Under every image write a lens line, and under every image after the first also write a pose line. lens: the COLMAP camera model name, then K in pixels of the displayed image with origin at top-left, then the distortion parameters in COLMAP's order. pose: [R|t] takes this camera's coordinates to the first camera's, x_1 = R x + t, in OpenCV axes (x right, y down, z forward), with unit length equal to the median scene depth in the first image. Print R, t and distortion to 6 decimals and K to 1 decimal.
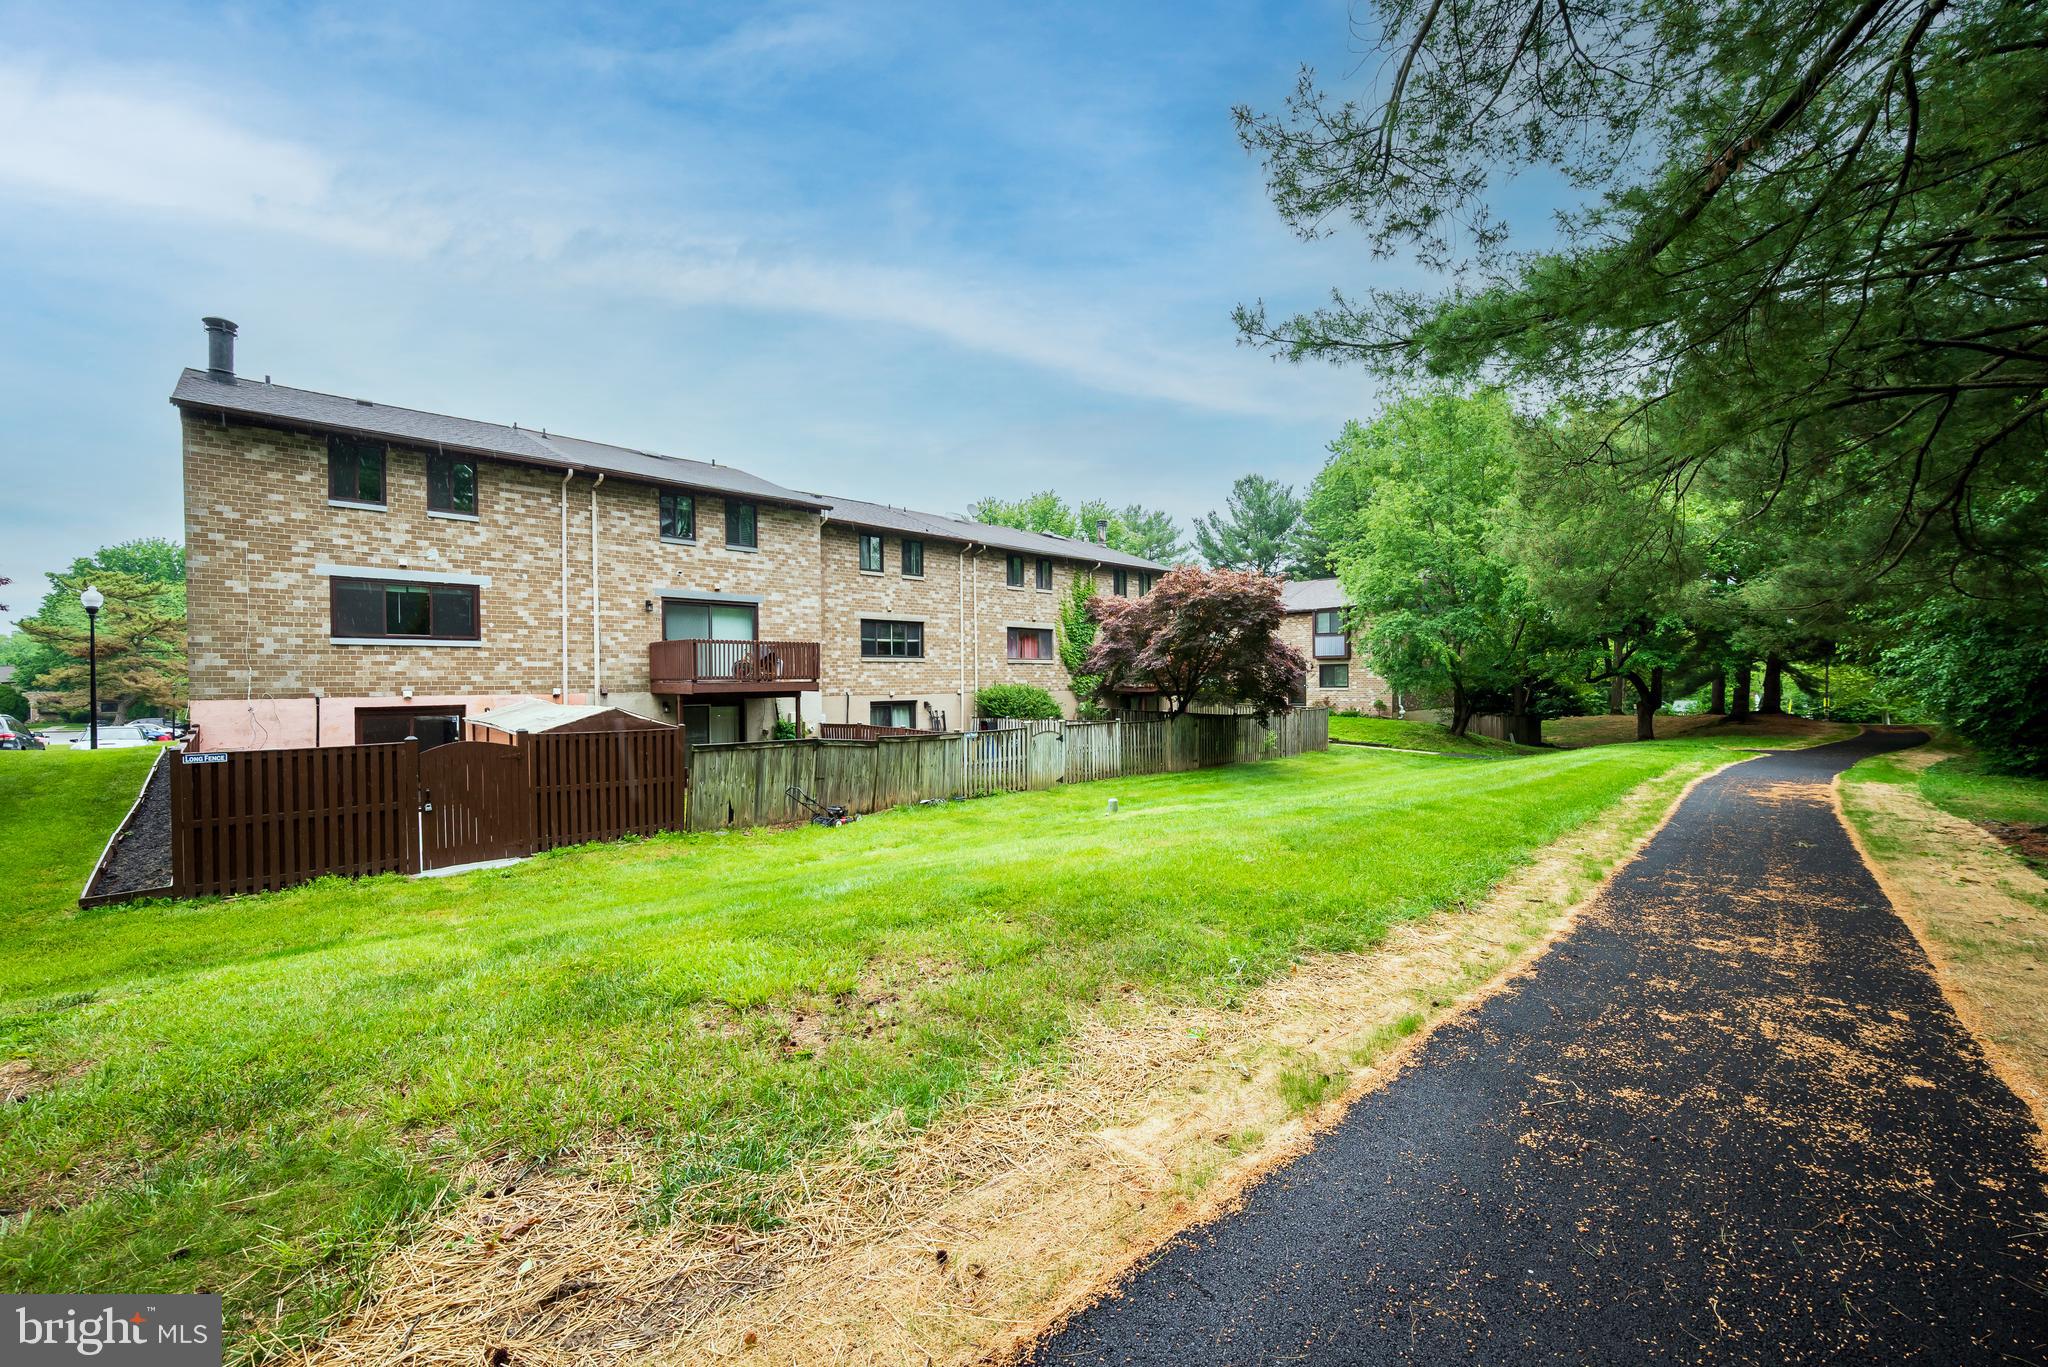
lens RADIAL K [[820.5, 0, 1043.1], [0, 820.5, 690.2], [0, 0, 1]] dist [-0.007109, -0.000144]
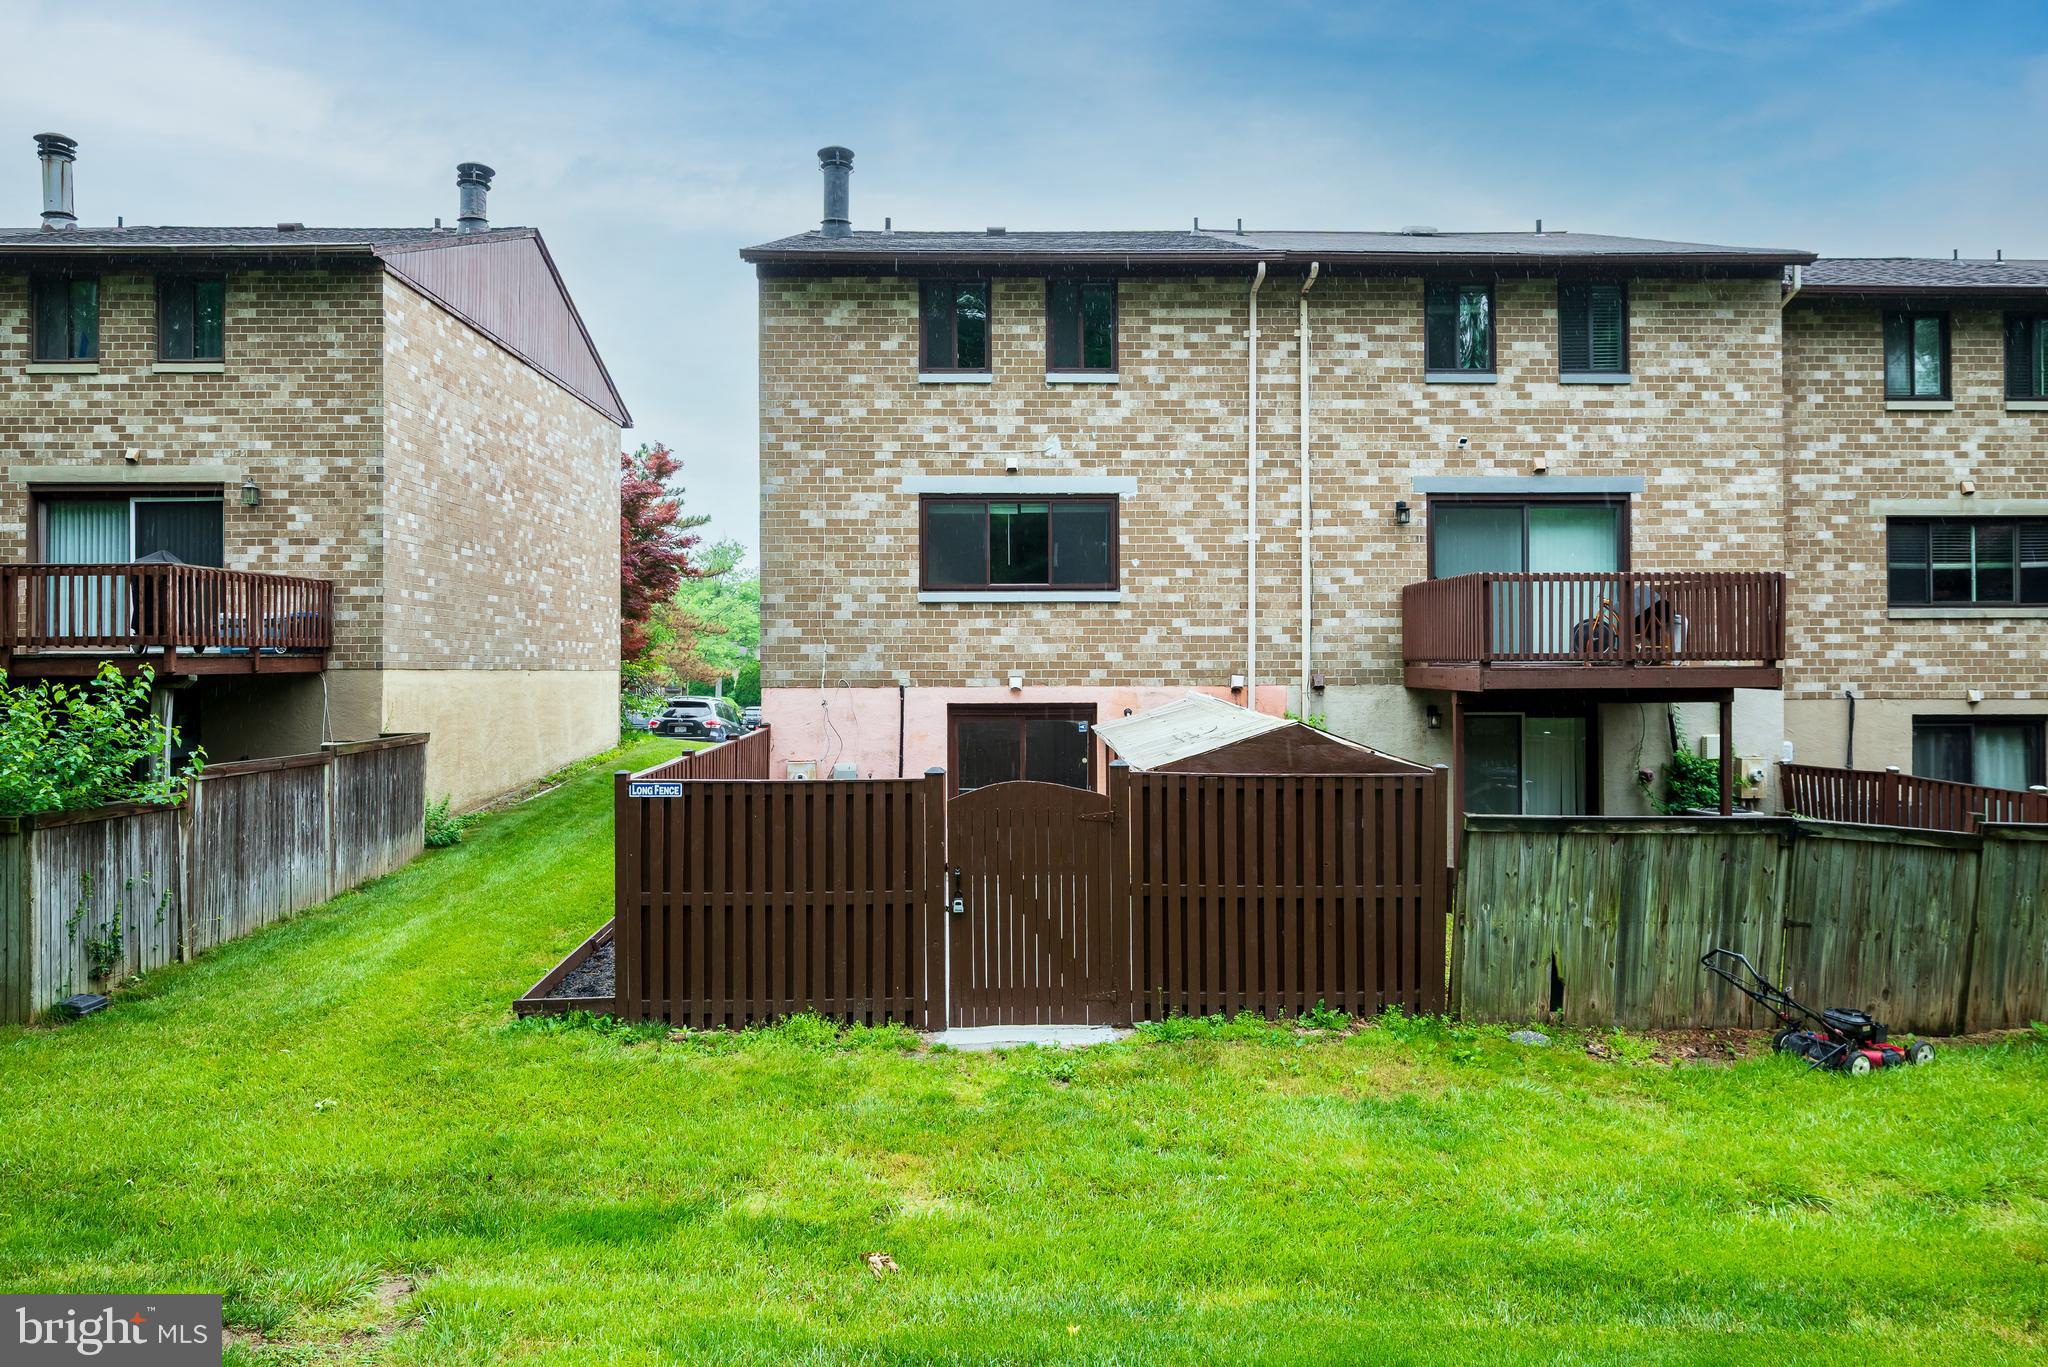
lens RADIAL K [[1328.3, 0, 1003.3], [0, 1328.3, 658.0], [0, 0, 1]] dist [-0.003122, 0.001539]
pose [[0.713941, 0.002165, -0.700203, -0.096794], [-0.012361, 0.999878, -0.009512, -0.003900], [0.700097, 0.015446, 0.713881, 0.279838]]
